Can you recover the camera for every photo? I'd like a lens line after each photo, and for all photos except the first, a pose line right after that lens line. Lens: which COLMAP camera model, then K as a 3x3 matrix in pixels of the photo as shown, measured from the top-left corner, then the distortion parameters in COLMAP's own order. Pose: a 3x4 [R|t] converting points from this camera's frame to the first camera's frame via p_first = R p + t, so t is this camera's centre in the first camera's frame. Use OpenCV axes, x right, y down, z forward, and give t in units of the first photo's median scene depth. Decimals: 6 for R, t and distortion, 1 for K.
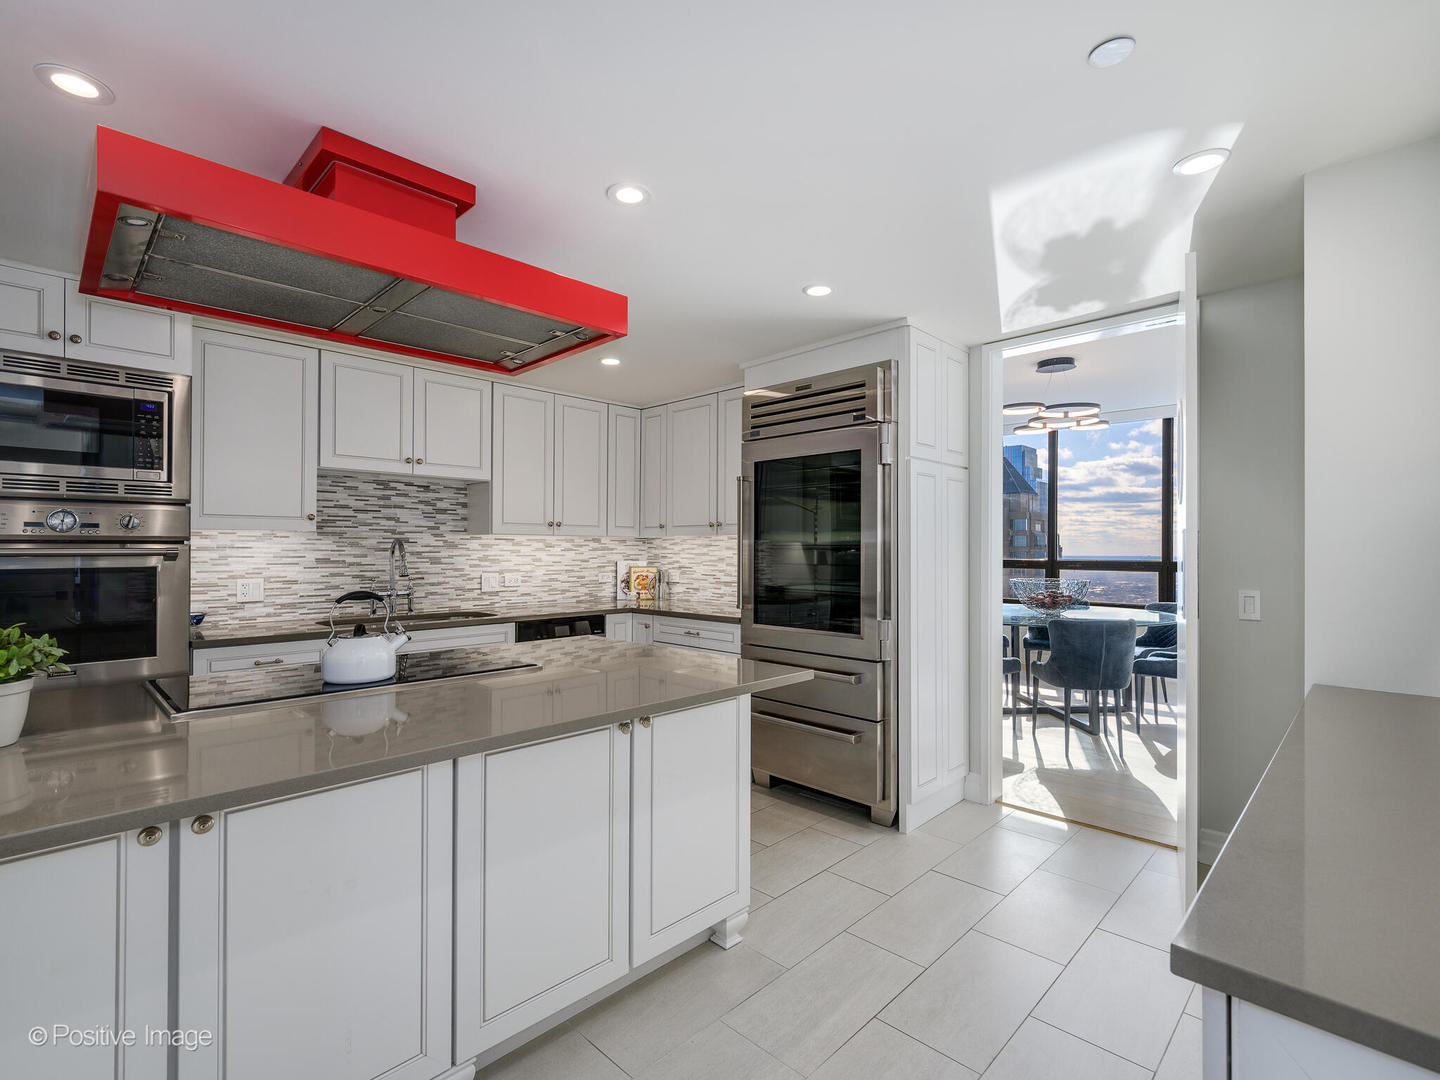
lens RADIAL K [[665.2, 0, 712.7], [0, 665.2, 540.9], [0, 0, 1]] dist [-0.000653, -0.000137]
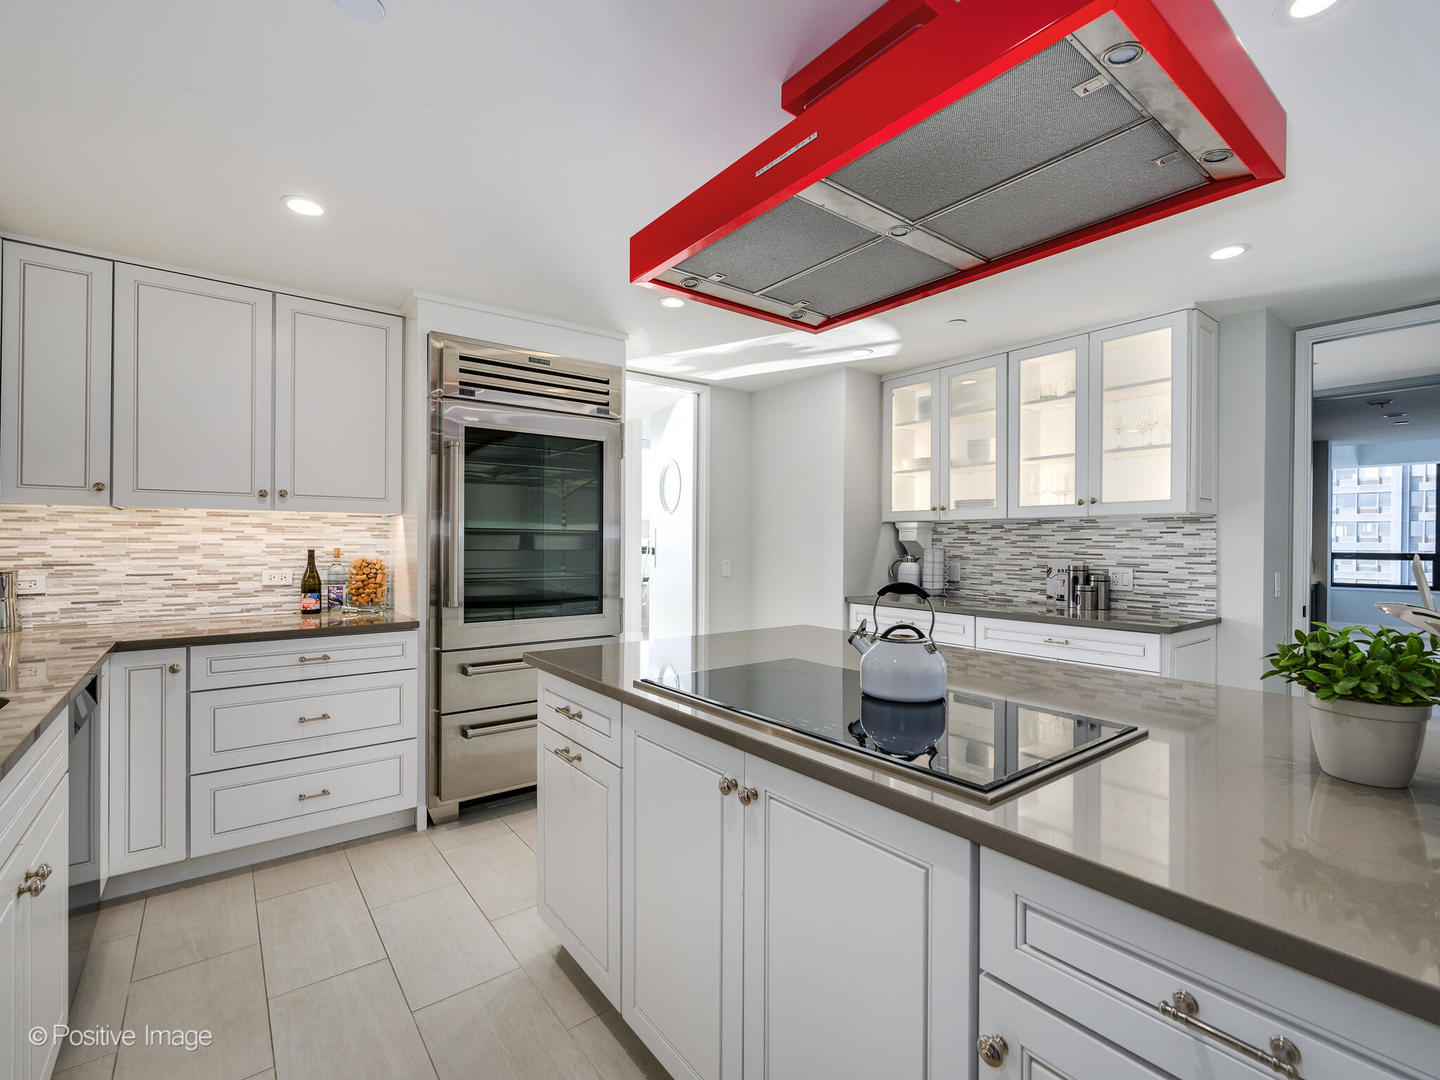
lens RADIAL K [[665.2, 0, 712.7], [0, 665.2, 540.9], [0, 0, 1]] dist [-0.000653, -0.000137]
pose [[0.136071, 0.000012, 0.990699, -0.564427], [-0.017499, 0.999844, 0.002391, 0.012165], [-0.990545, -0.017662, 0.136050, 0.466561]]
